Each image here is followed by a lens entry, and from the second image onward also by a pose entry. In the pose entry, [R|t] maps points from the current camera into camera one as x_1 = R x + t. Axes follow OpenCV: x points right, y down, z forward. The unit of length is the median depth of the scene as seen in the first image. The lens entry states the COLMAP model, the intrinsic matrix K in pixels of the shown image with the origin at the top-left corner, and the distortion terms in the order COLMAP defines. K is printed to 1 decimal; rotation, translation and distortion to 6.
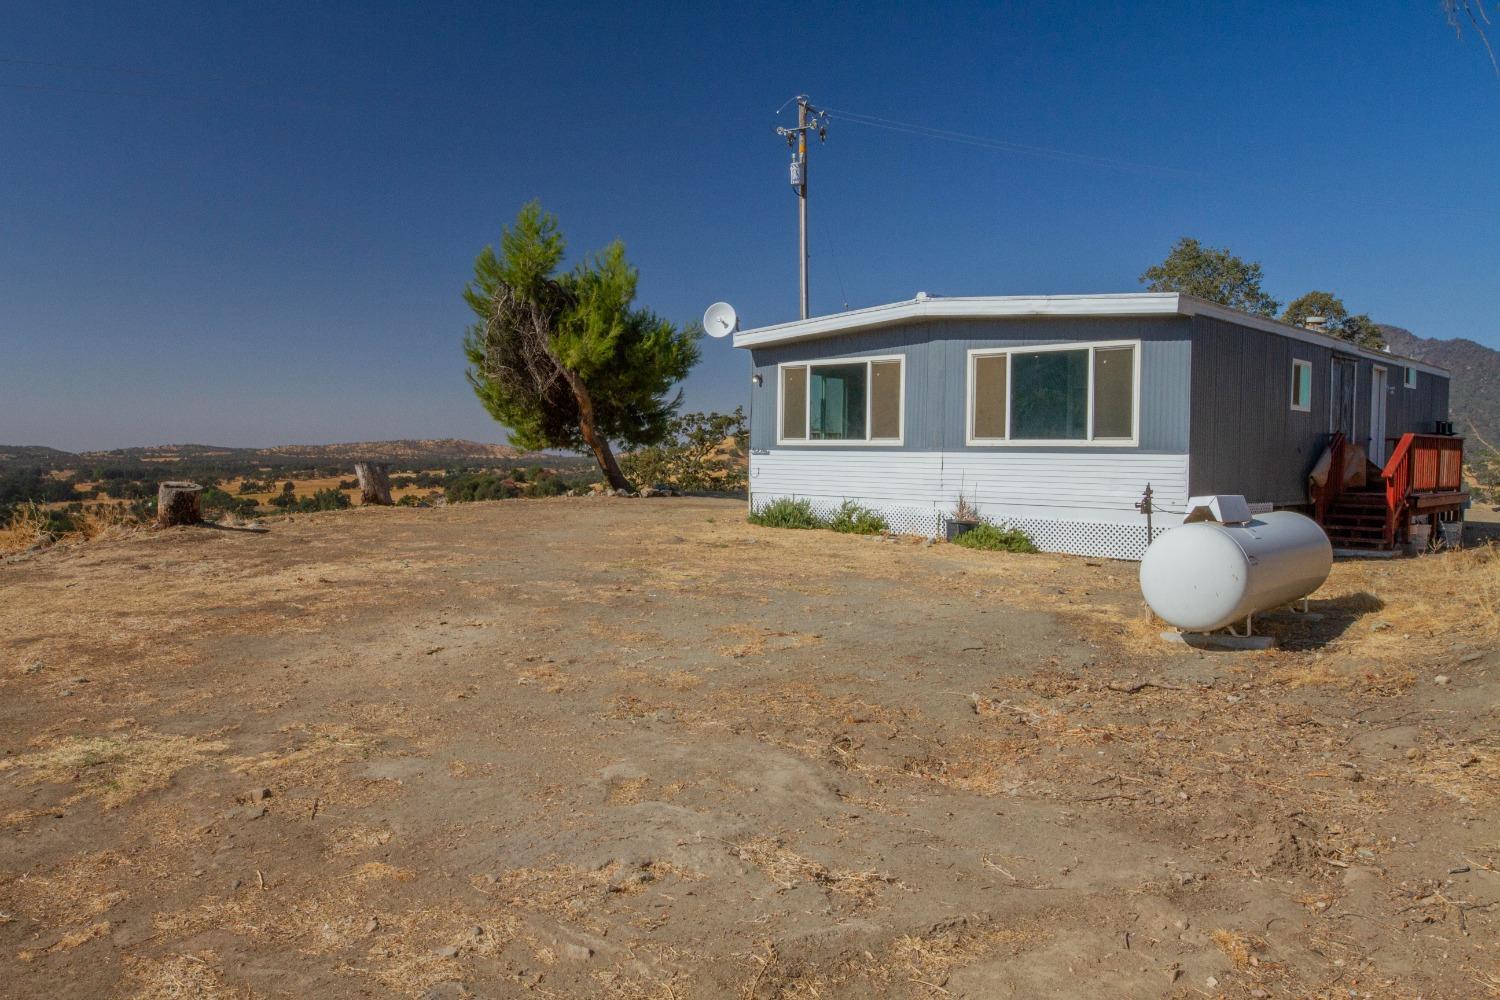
lens RADIAL K [[1111.8, 0, 741.0], [0, 1111.8, 493.2], [0, 0, 1]] dist [-0.036486, 0.008842]
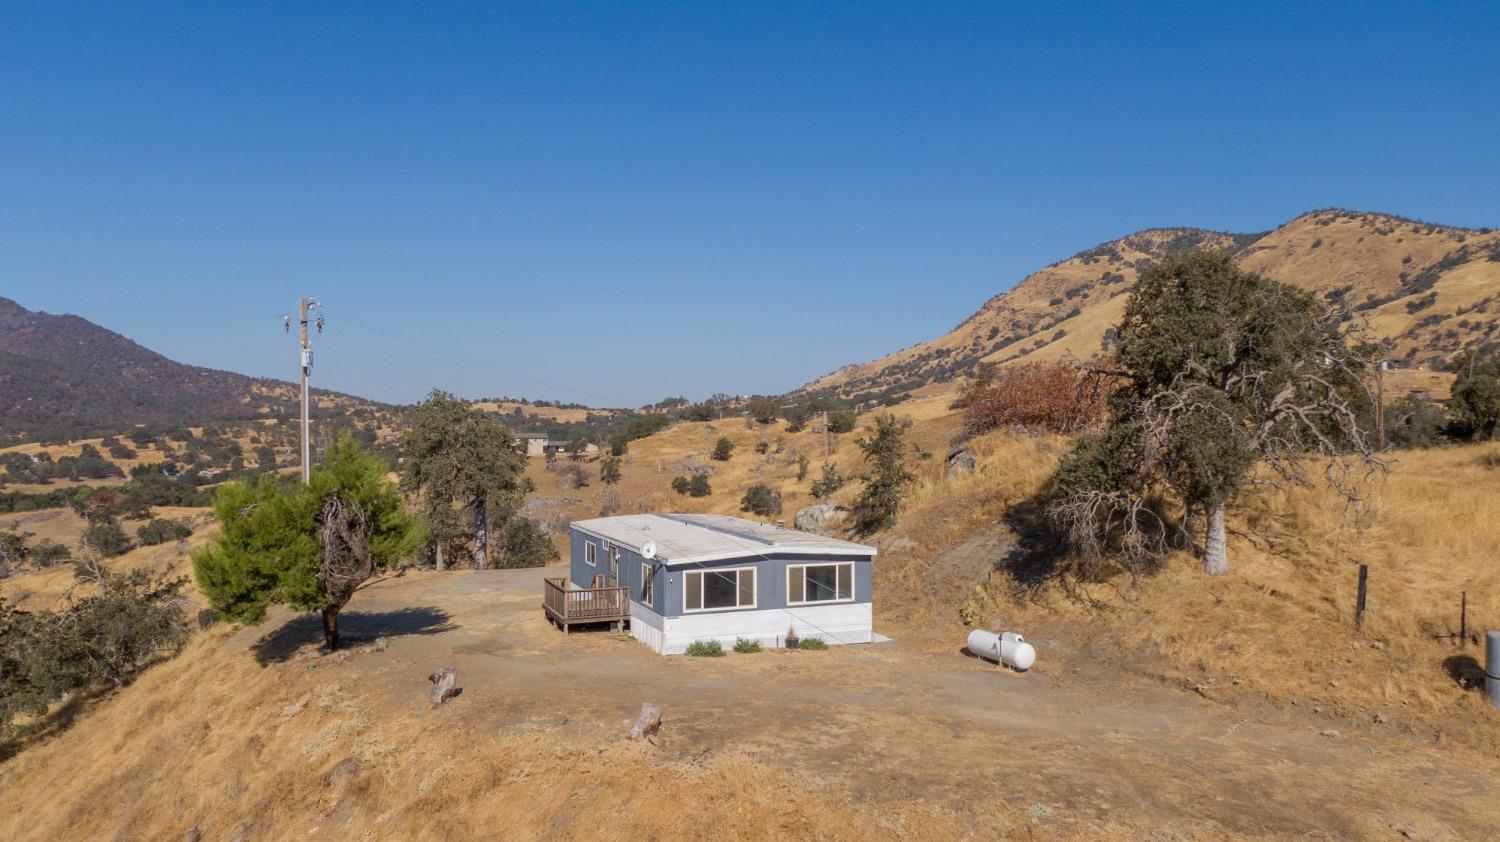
lens RADIAL K [[1070.1, 0, 785.9], [0, 1070.1, 421.2], [0, 0, 1]] dist [0.003084, 0.000260]
pose [[0.385743, -0.002200, 0.922604, -1.624042], [0.037773, 0.999196, -0.013411, -0.346296], [-0.921833, 0.040023, 0.385516, 0.094689]]
